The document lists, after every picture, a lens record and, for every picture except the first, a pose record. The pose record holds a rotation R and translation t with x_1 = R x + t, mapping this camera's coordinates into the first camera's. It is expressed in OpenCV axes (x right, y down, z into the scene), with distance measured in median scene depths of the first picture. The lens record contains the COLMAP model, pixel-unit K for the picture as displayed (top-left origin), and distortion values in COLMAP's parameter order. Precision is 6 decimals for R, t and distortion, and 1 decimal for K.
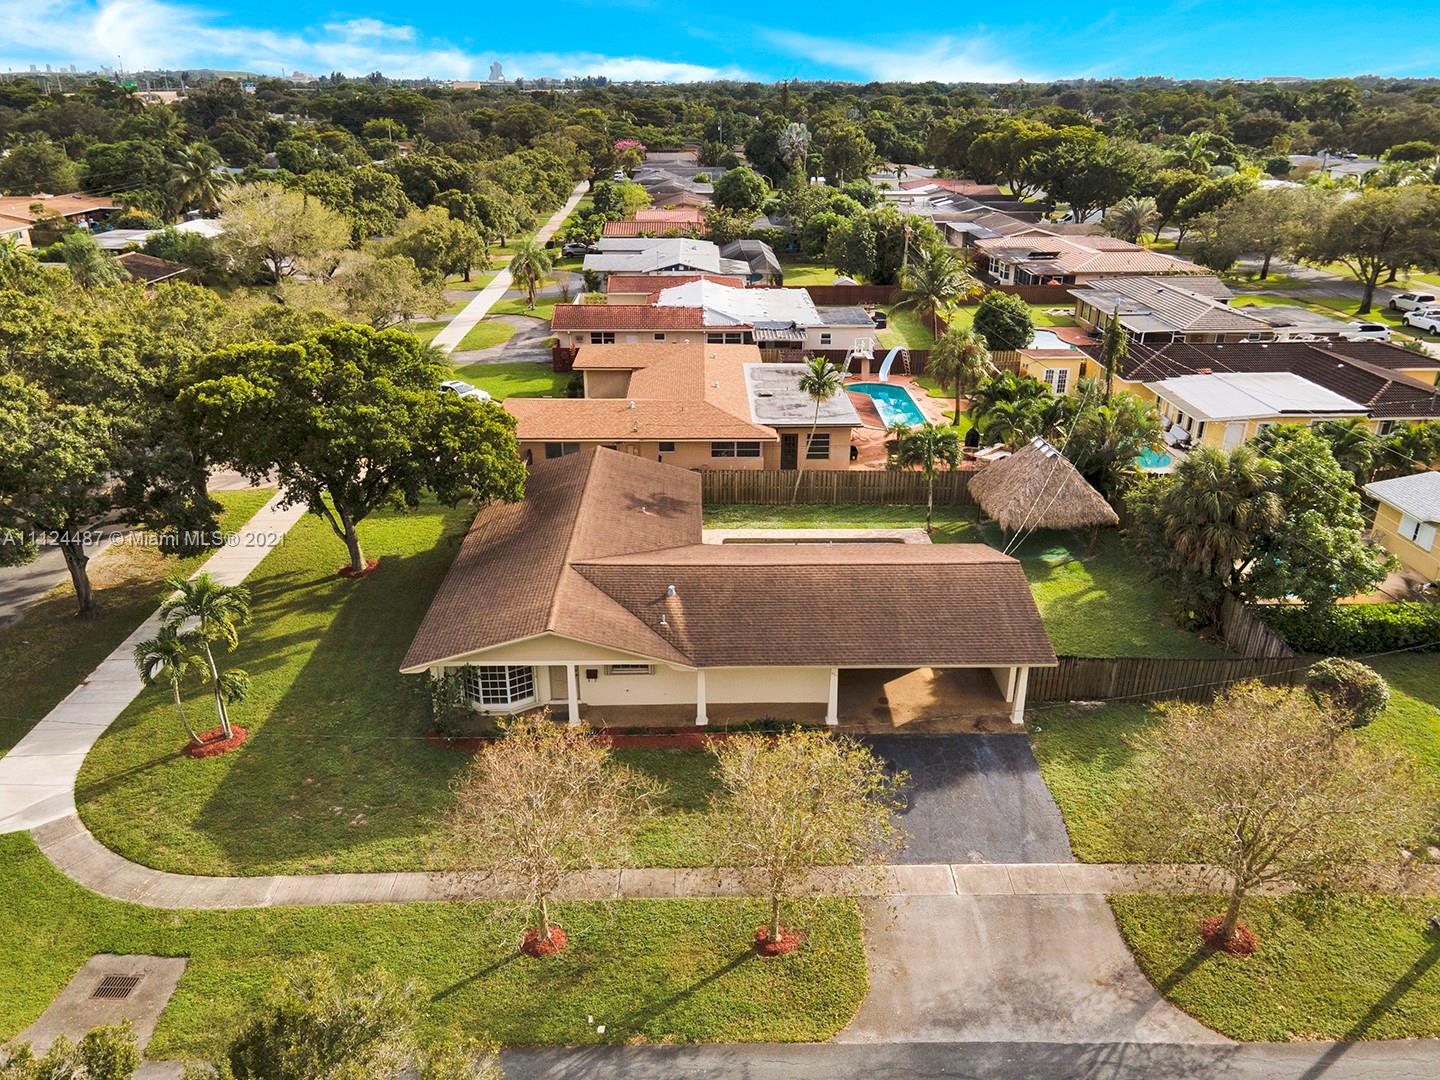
lens RADIAL K [[1048.3, 0, 715.8], [0, 1048.3, 533.2], [0, 0, 1]] dist [0.032839, 0.006255]
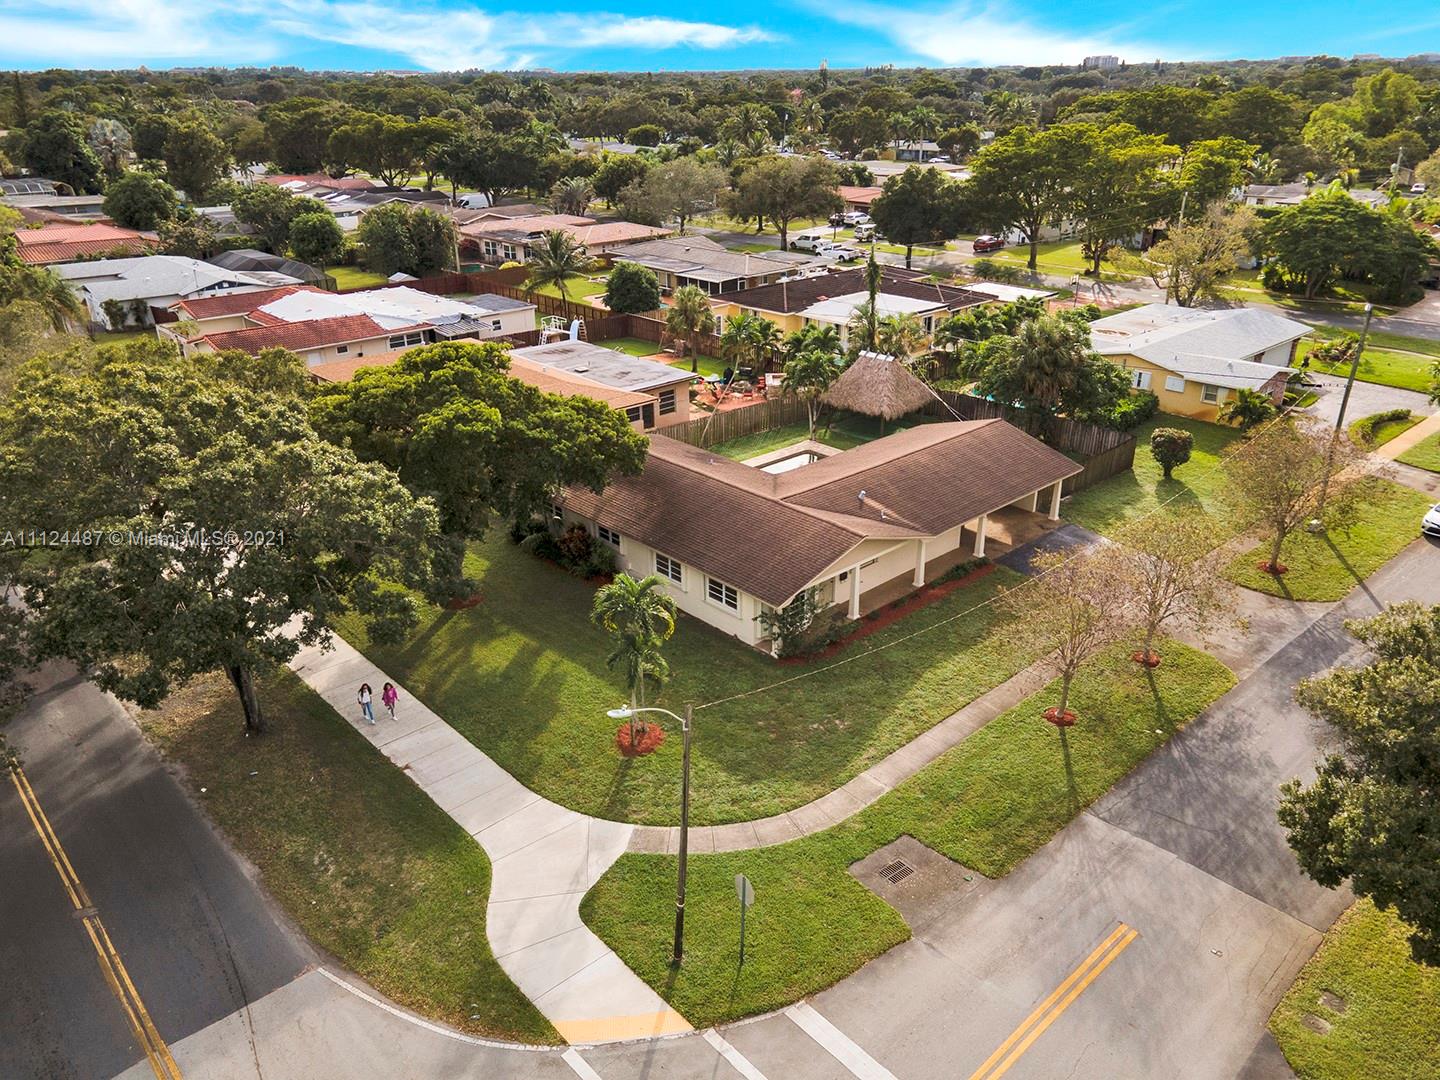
lens RADIAL K [[1048.3, 0, 715.8], [0, 1048.3, 533.2], [0, 0, 1]] dist [0.032839, 0.006255]
pose [[0.754439, -0.272551, 0.597107, -0.727929], [0.268028, 0.958333, 0.098784, -0.055882], [-0.599152, 0.085515, 0.796056, 0.093277]]
